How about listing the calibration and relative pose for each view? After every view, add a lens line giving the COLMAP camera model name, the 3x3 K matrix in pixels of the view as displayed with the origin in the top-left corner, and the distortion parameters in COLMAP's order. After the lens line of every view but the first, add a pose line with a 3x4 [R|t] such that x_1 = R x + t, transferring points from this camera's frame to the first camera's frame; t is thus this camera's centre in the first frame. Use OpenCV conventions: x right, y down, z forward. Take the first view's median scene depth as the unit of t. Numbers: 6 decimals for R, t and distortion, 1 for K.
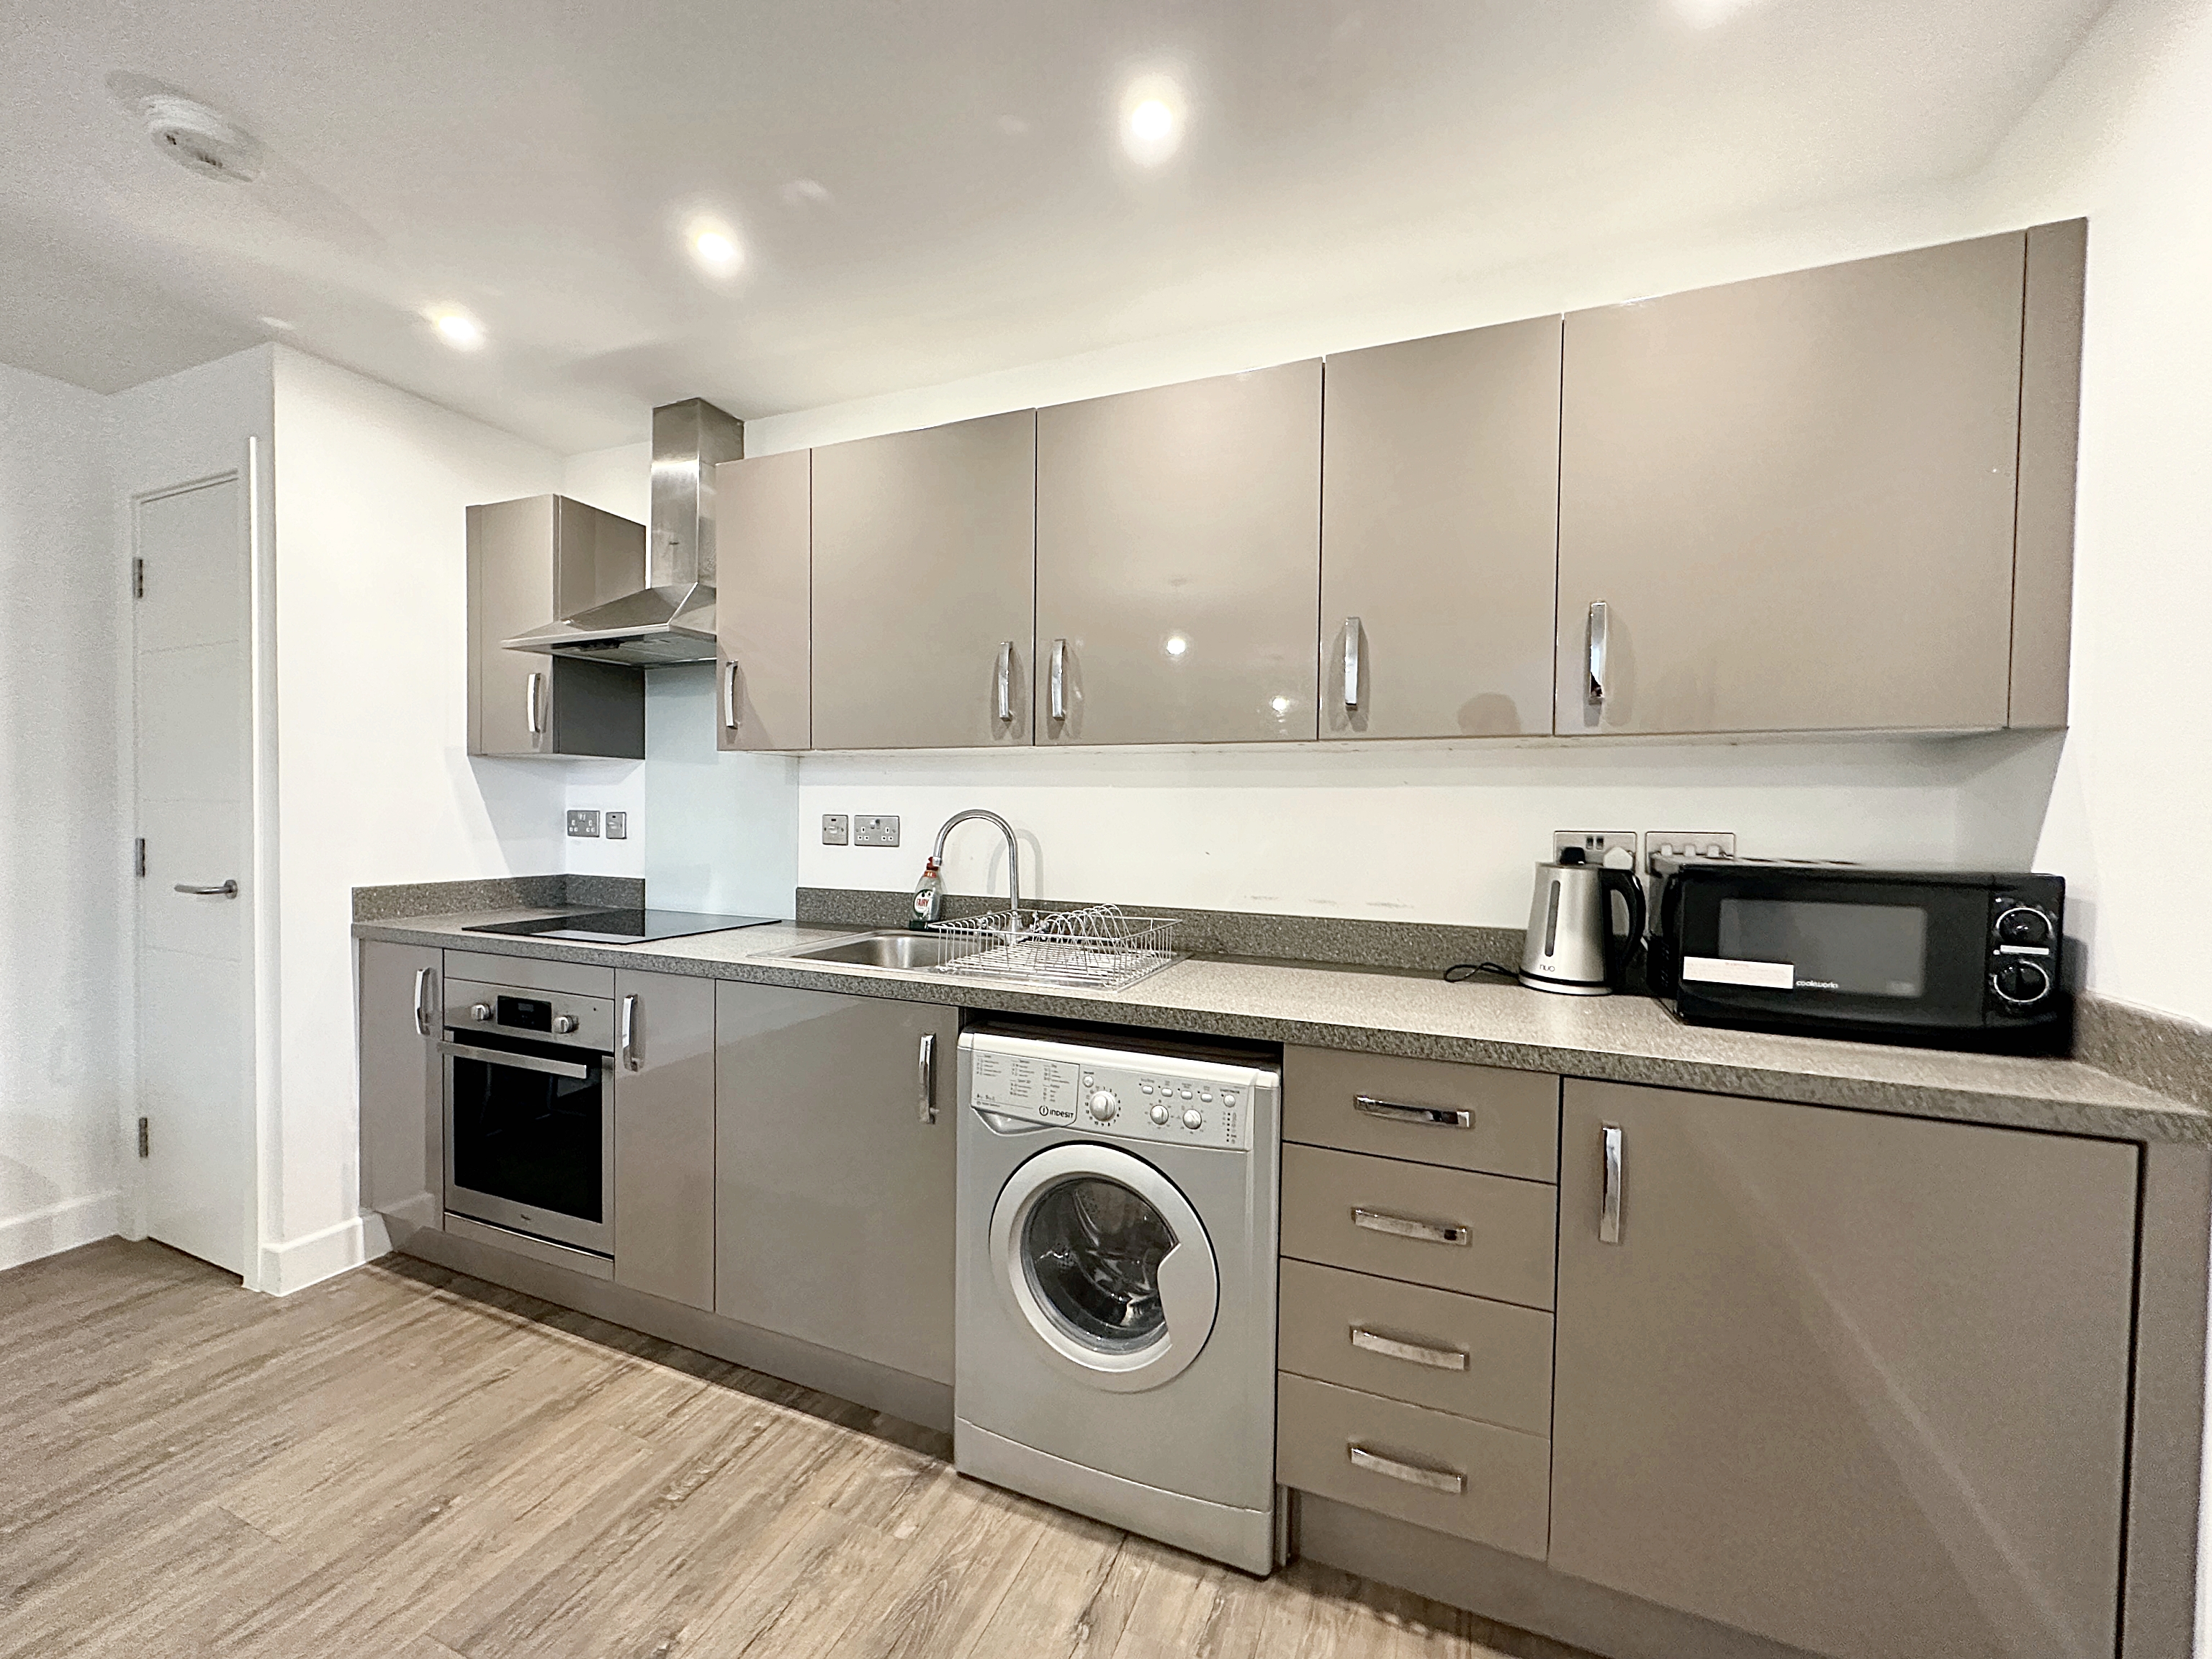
lens RADIAL K [[879.3, 0, 1106.0], [0, 879.3, 829.5], [0, 0, 1]] dist [-0.000219, 0.000177]
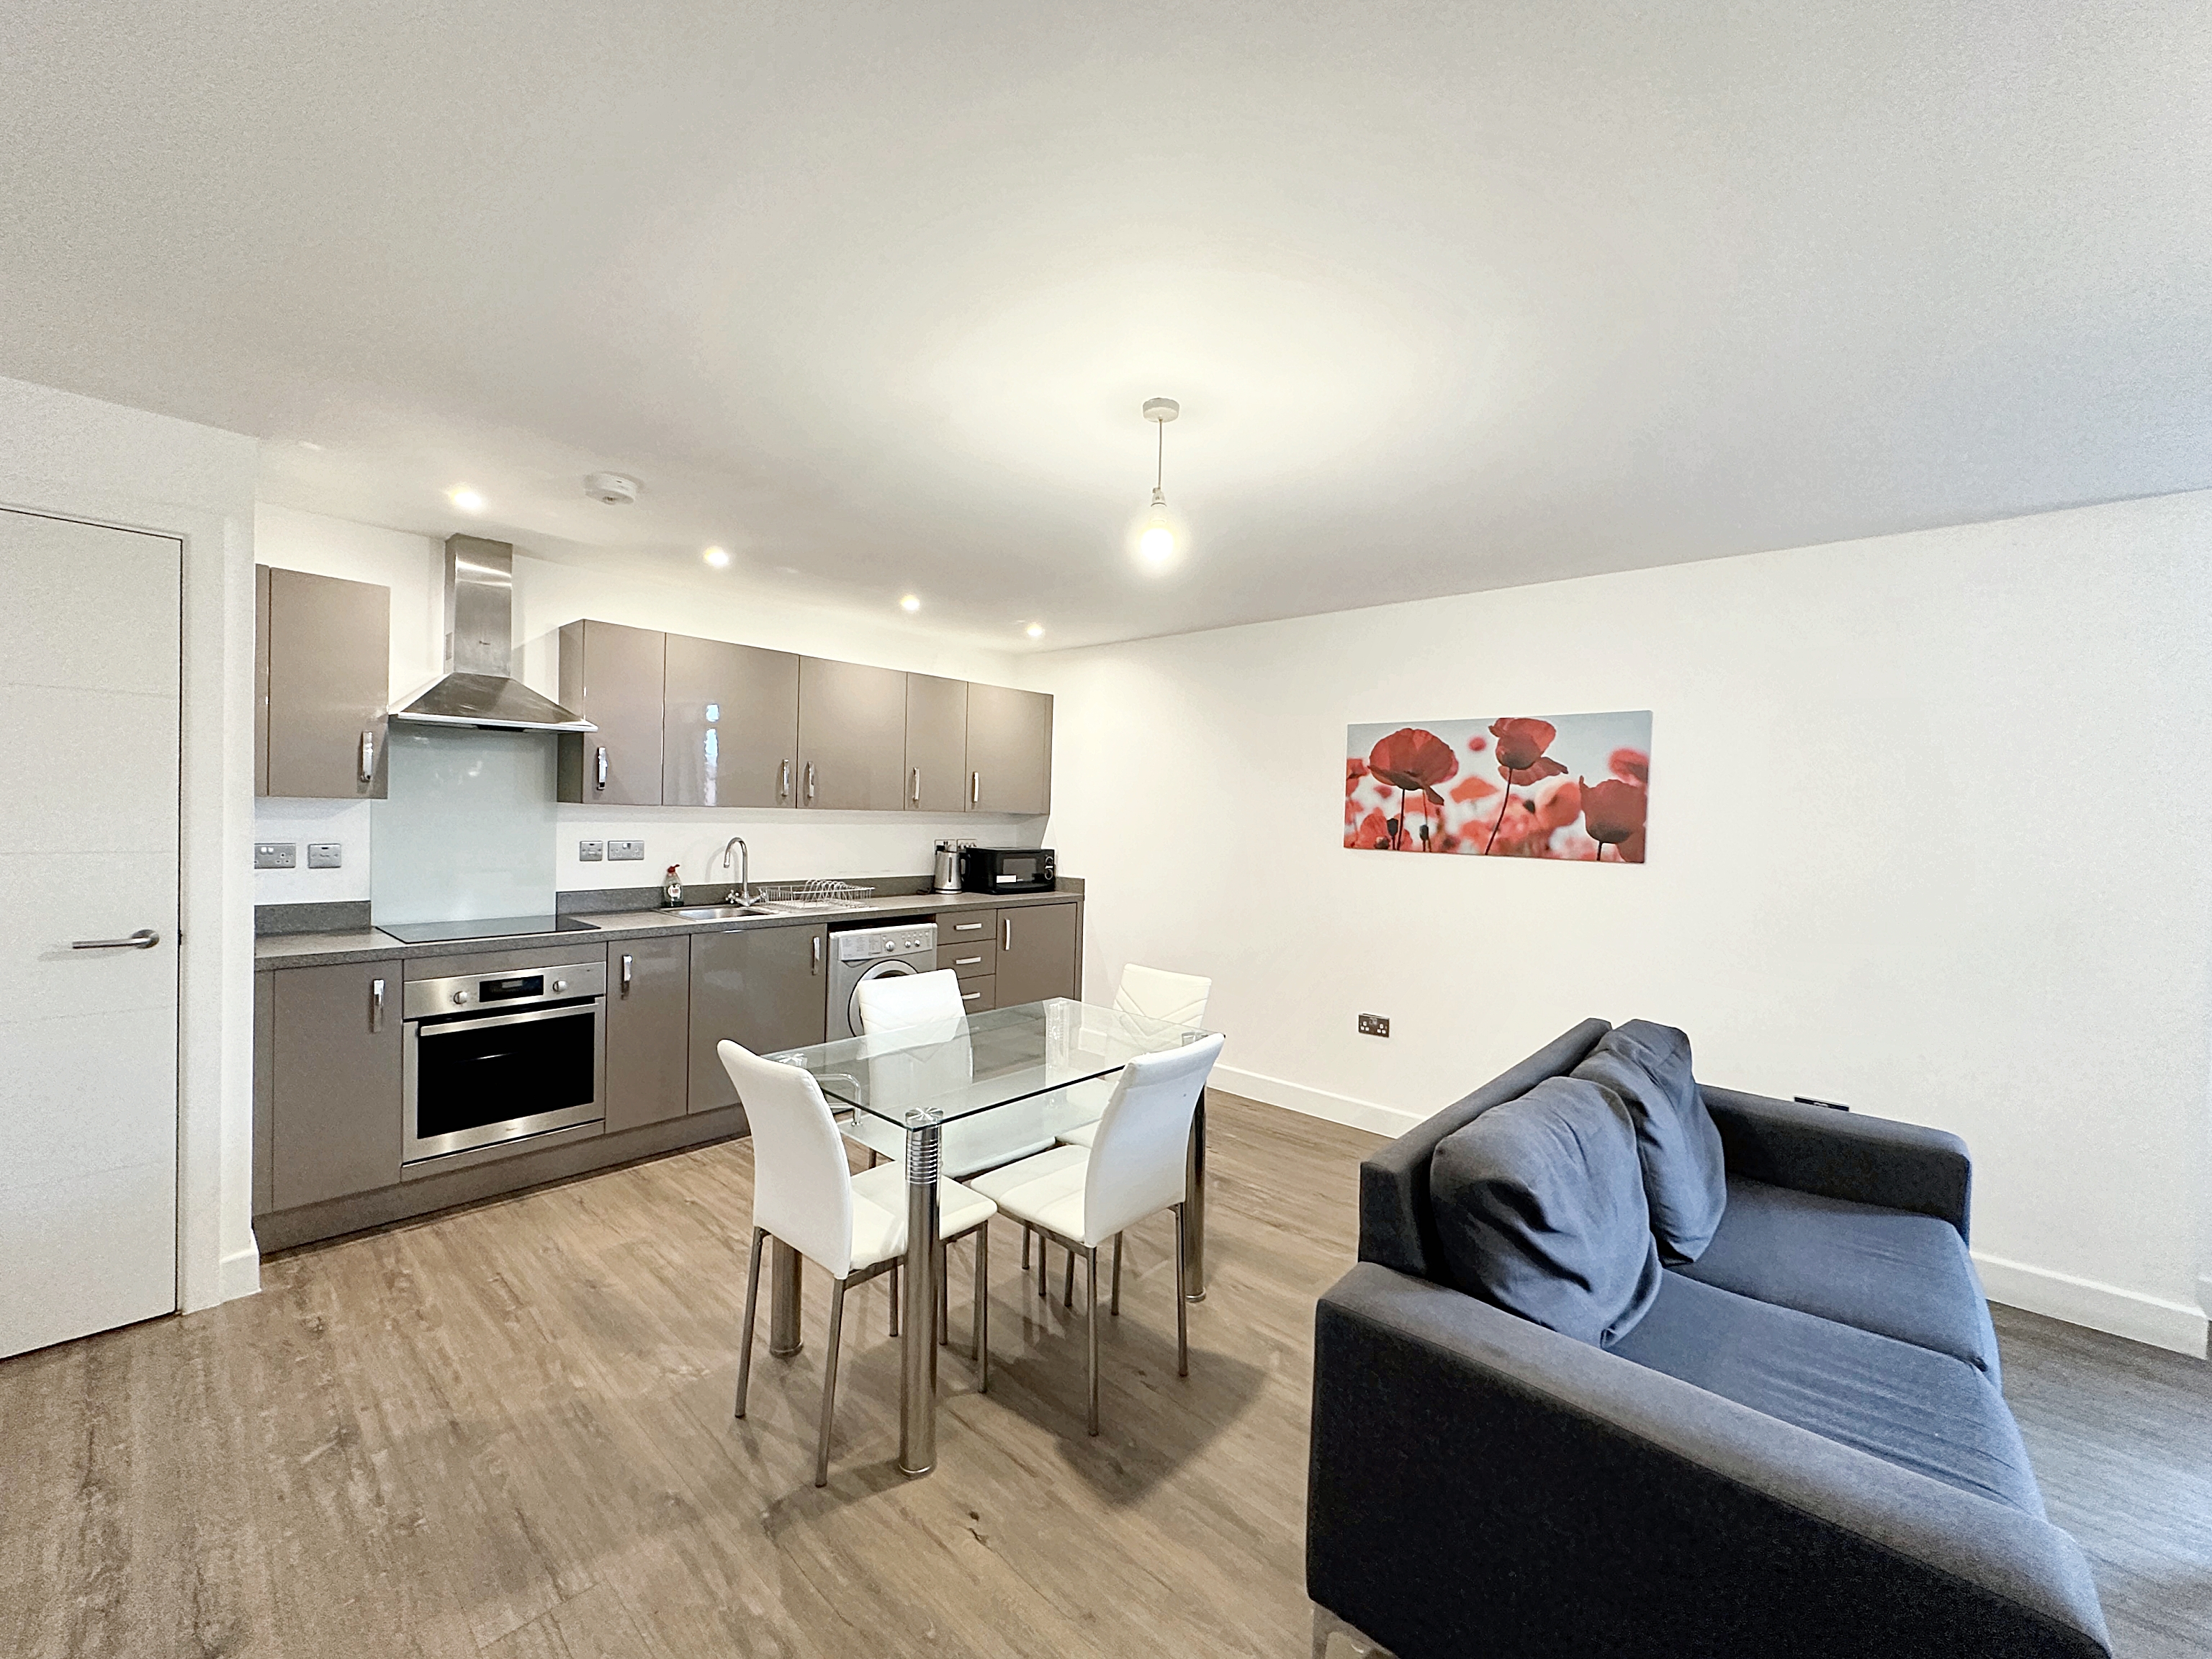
lens RADIAL K [[879.3, 0, 1106.0], [0, 879.3, 829.5], [0, 0, 1]] dist [-0.000219, 0.000177]
pose [[0.330345, -0.024280, 0.943548, -1.977870], [-0.003390, 0.999632, 0.026911, -0.109926], [-0.943854, -0.012089, 0.330141, -0.463142]]
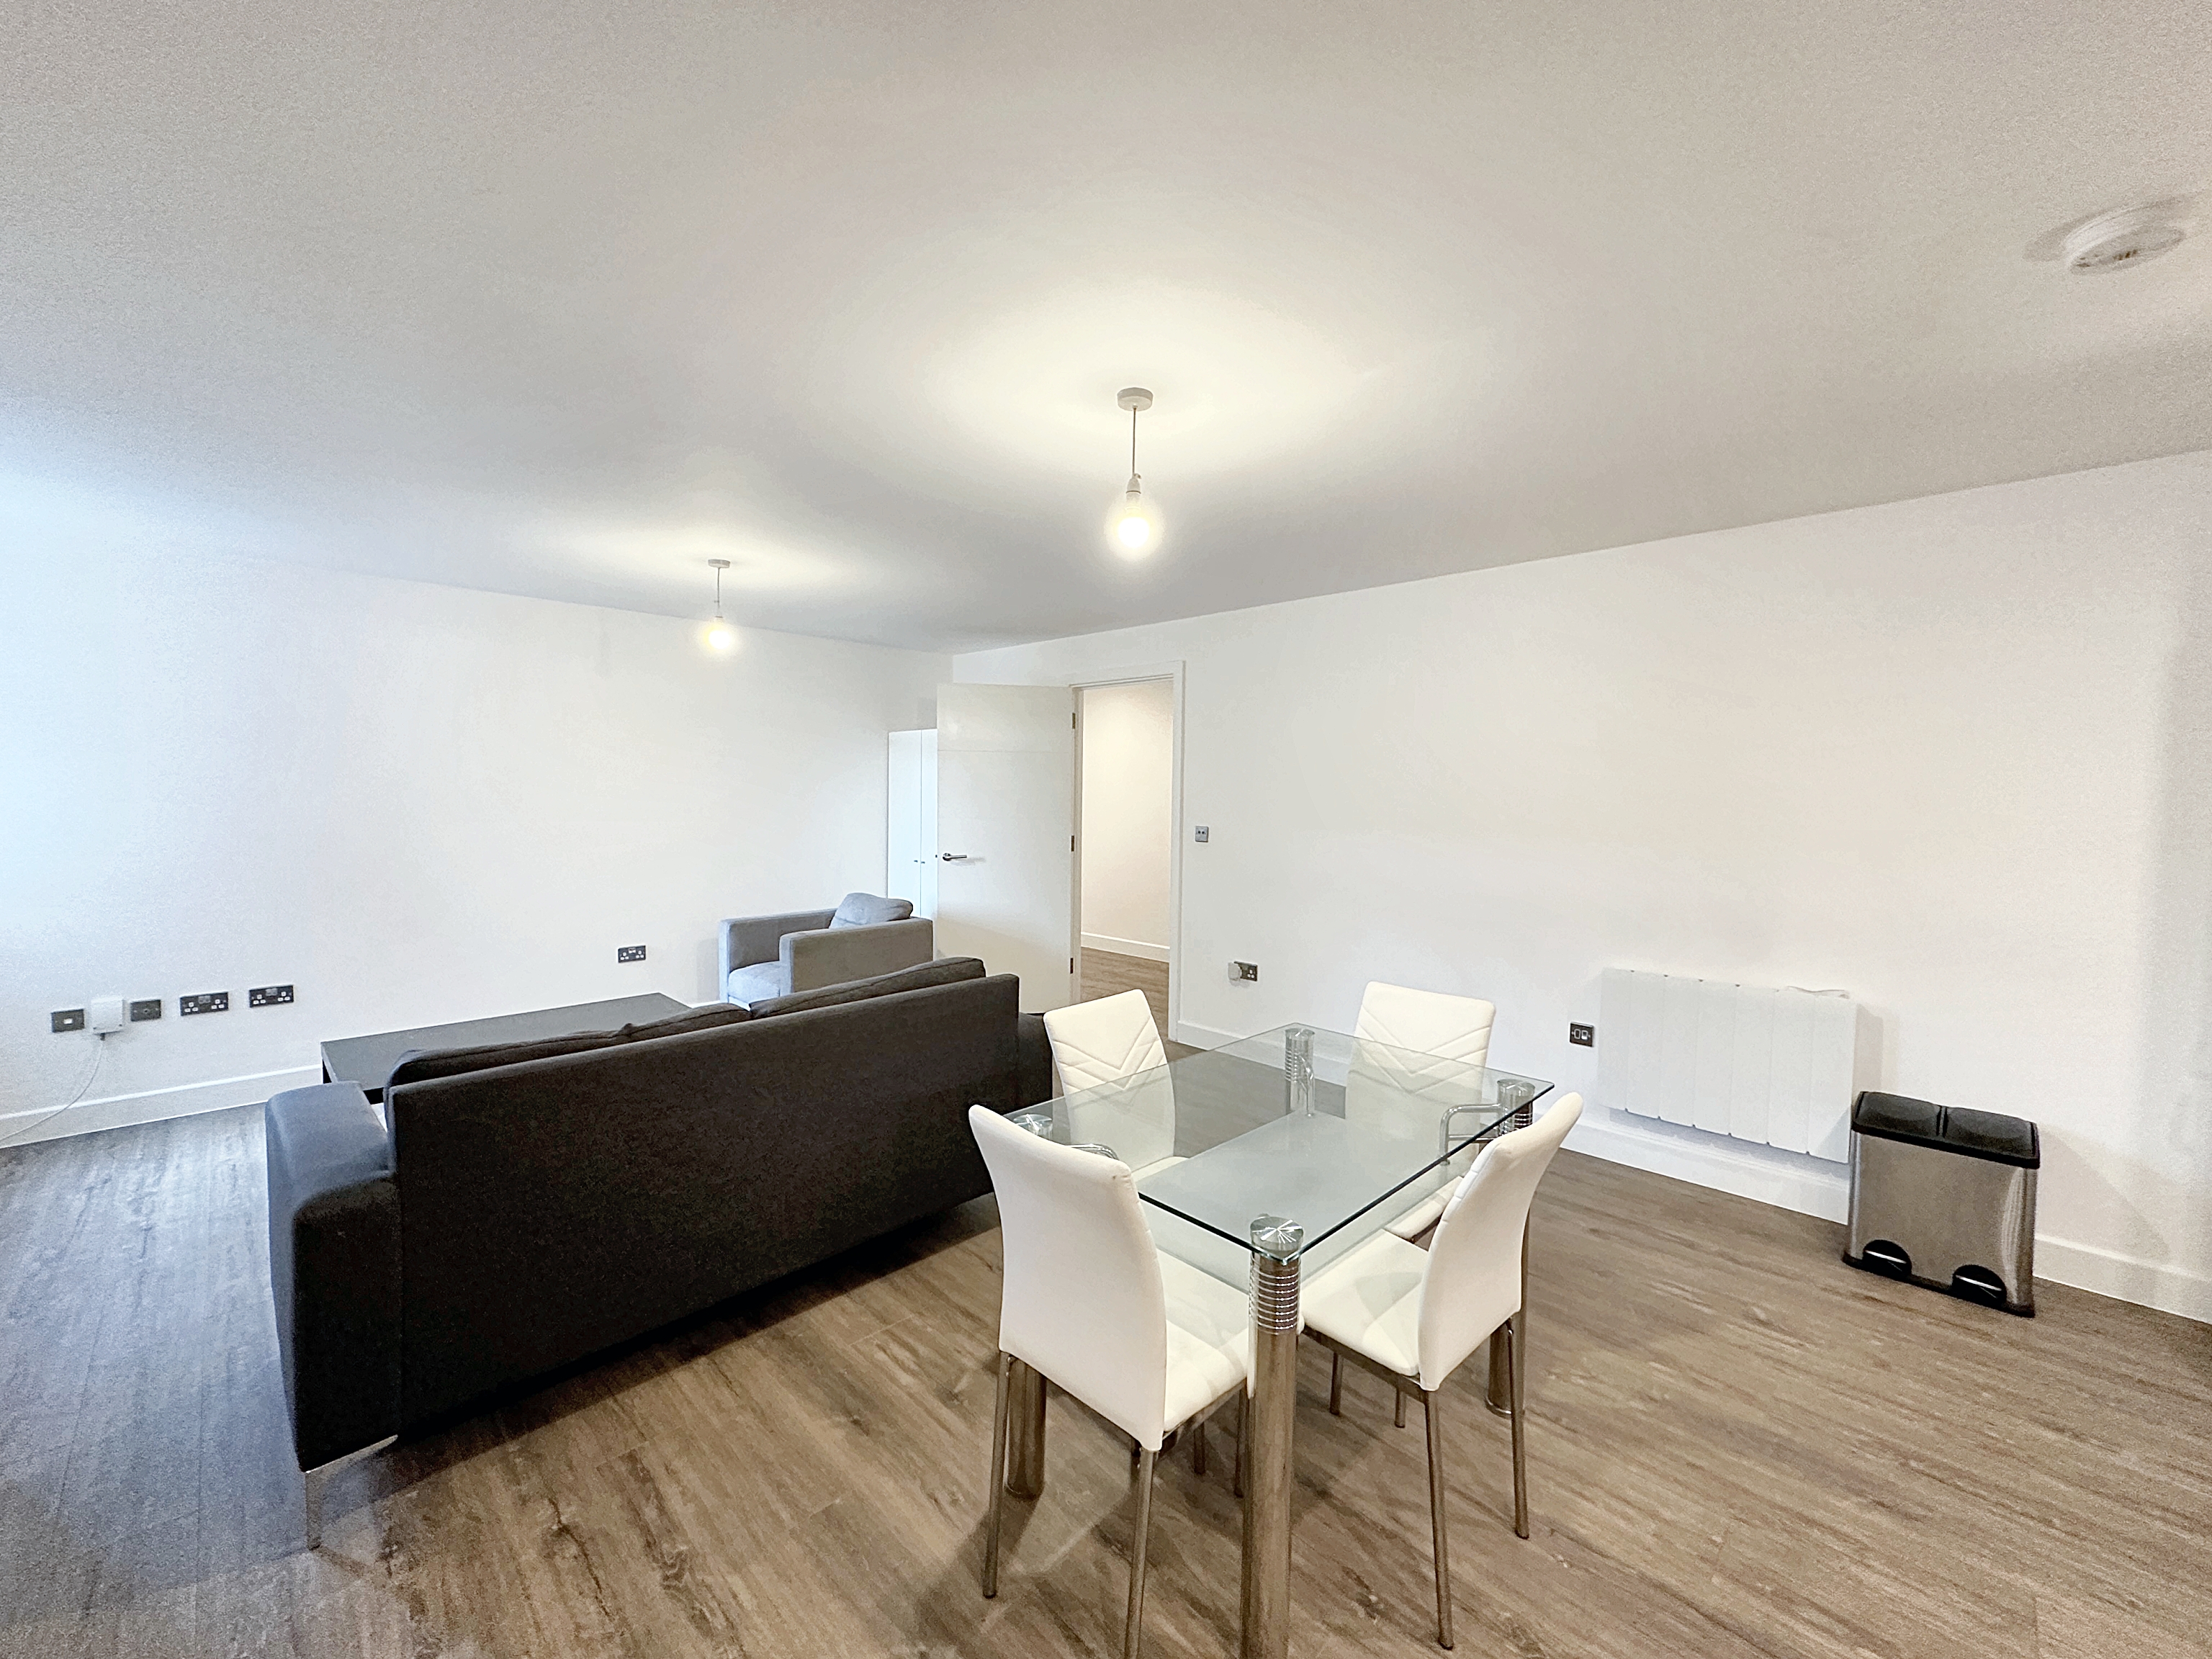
lens RADIAL K [[879.3, 0, 1106.0], [0, 879.3, 829.5], [0, 0, 1]] dist [-0.000219, 0.000177]
pose [[-0.383464, 0.026693, -0.923170, 0.280499], [-0.033067, 0.998545, 0.042607, -0.107876], [0.922964, 0.046865, -0.382023, 0.302536]]
